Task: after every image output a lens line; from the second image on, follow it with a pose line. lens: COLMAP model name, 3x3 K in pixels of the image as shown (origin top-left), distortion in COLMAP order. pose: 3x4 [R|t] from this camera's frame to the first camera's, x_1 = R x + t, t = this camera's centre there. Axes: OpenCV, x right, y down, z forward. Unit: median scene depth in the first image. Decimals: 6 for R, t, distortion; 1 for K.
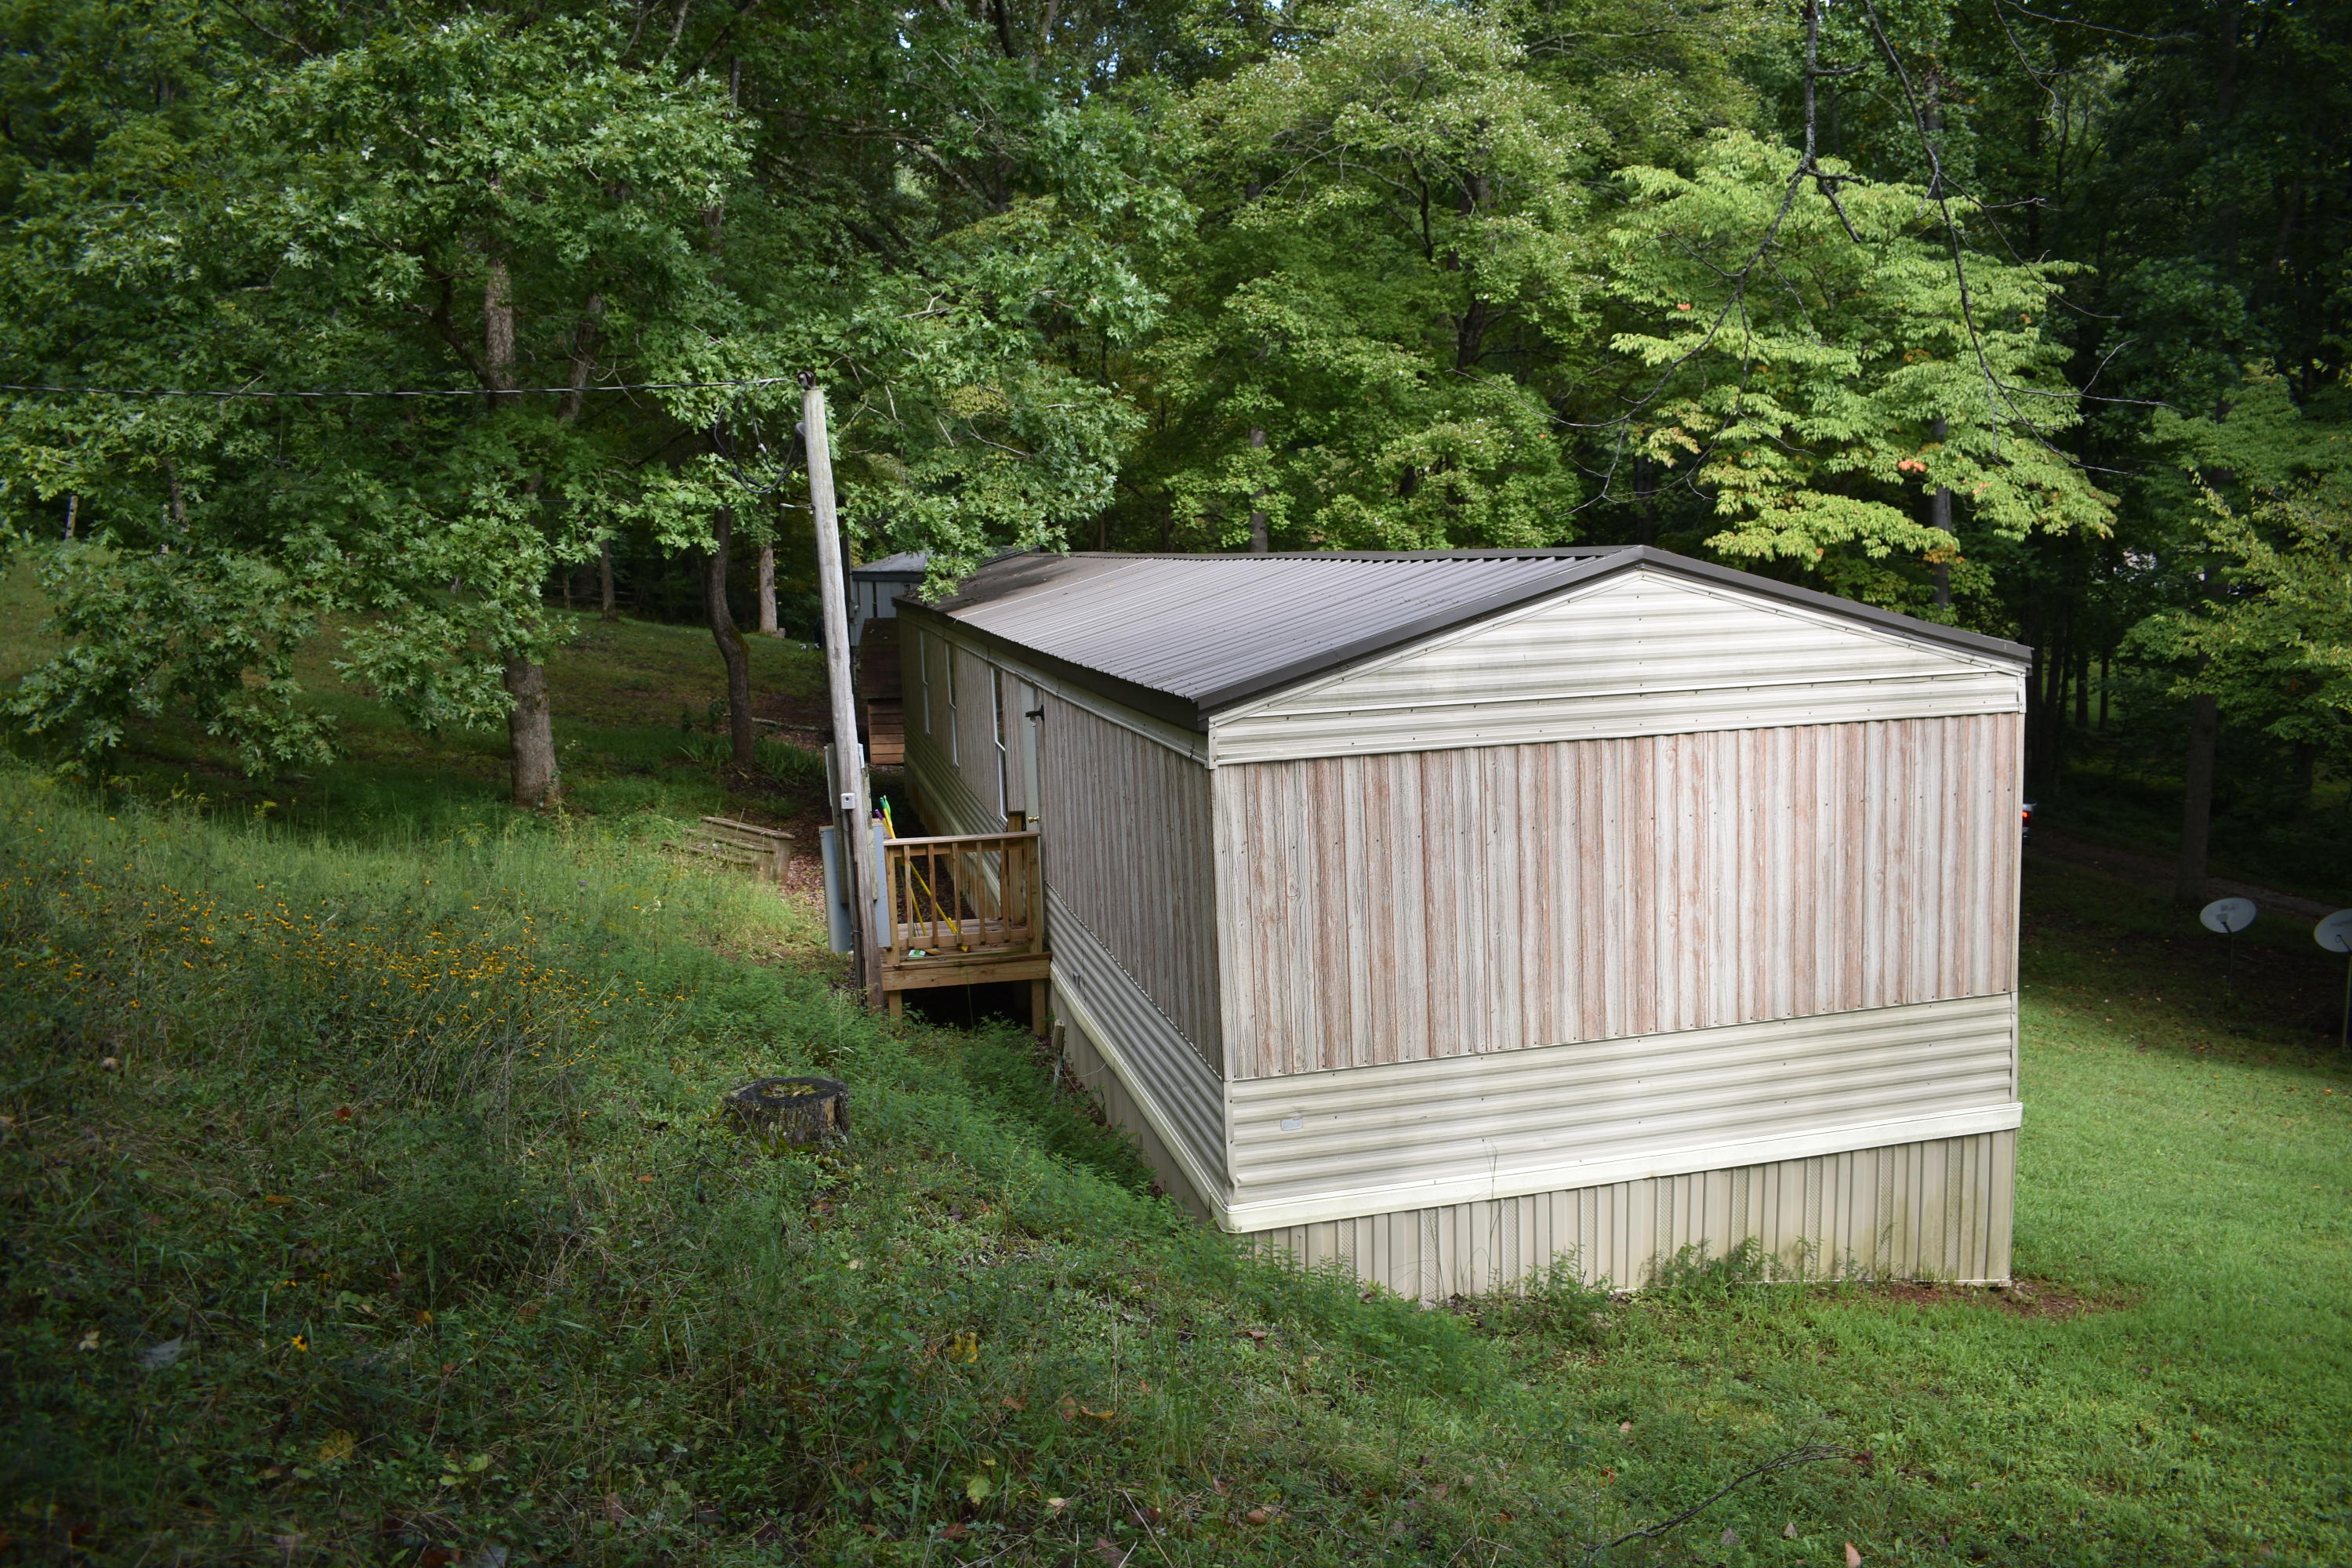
lens RADIAL K [[1845.6, 0, 1176.0], [0, 1845.6, 784.0], [0, 0, 1]] dist [-0.088909, 0.011785]
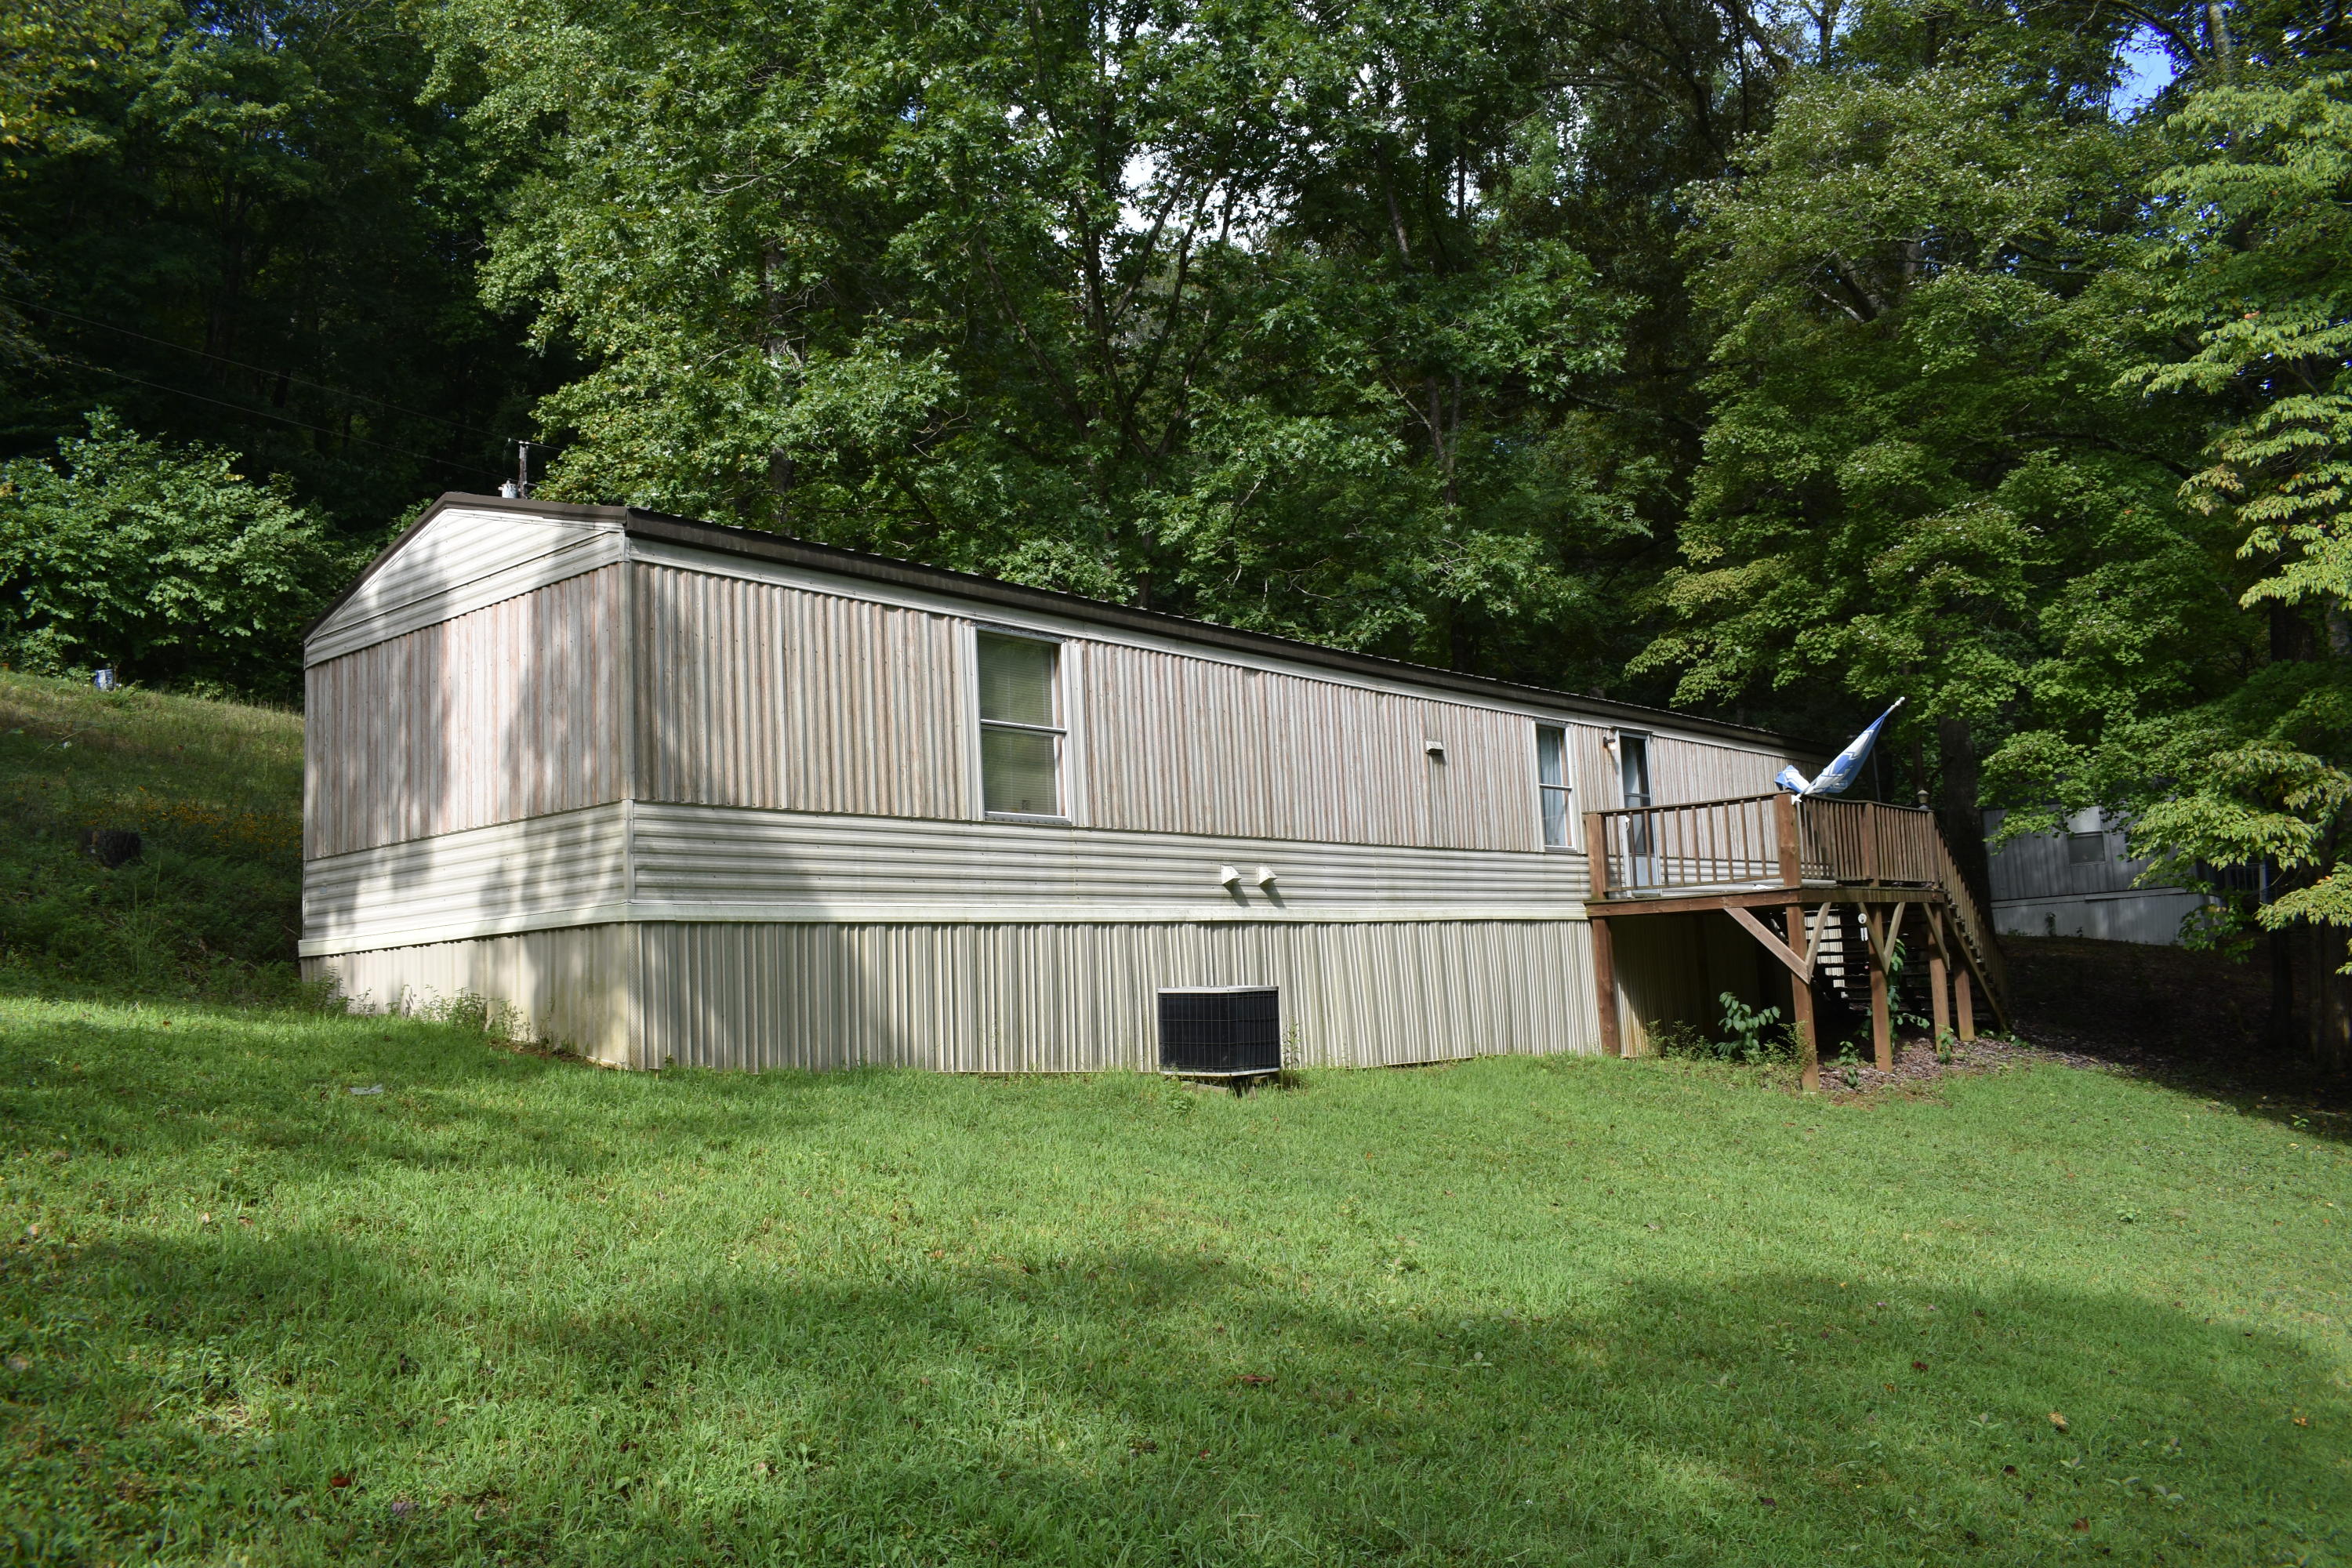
lens RADIAL K [[1845.6, 0, 1176.0], [0, 1845.6, 784.0], [0, 0, 1]] dist [-0.088909, 0.011785]
pose [[0.599842, -0.078252, -0.796282, 0.609639], [-0.085298, 0.983281, -0.160884, 0.098835], [0.795559, 0.164426, 0.583139, 0.233500]]
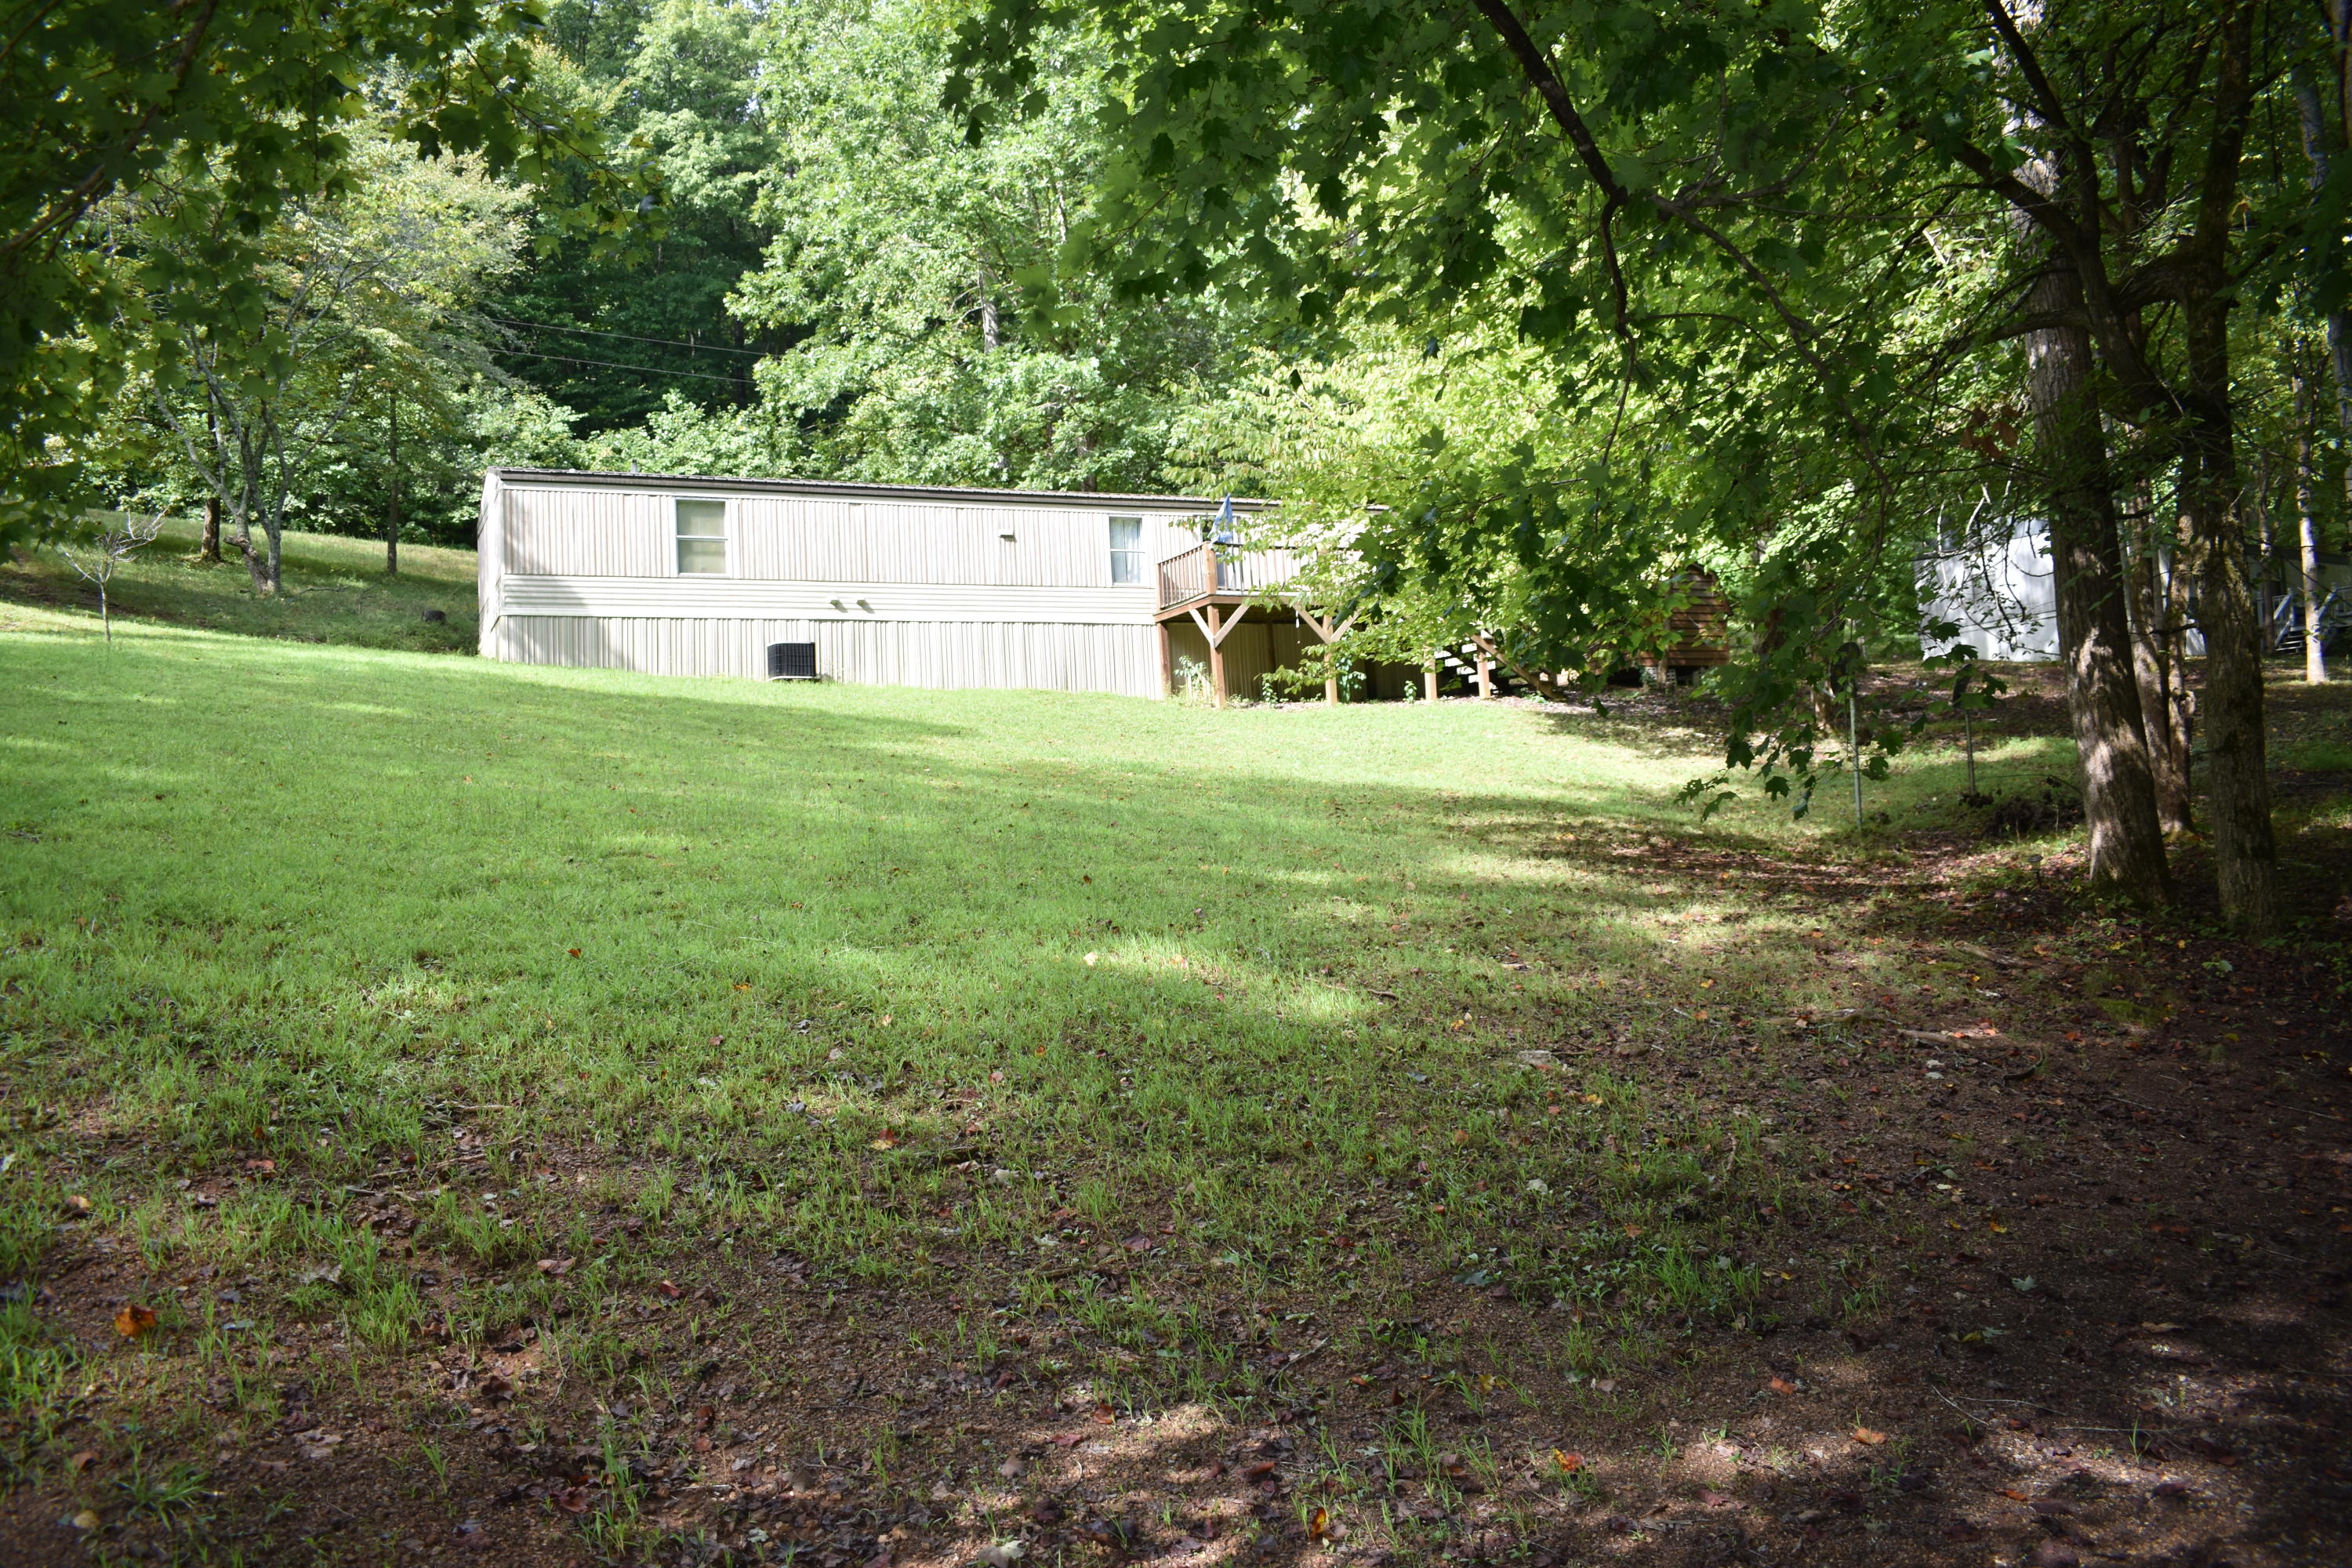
lens RADIAL K [[1845.6, 0, 1176.0], [0, 1845.6, 784.0], [0, 0, 1]] dist [-0.088909, 0.011785]
pose [[0.217786, -0.027609, -0.975606, 0.893996], [-0.087571, 0.995015, -0.047707, 0.133402], [0.972060, 0.095825, 0.214282, 0.342655]]
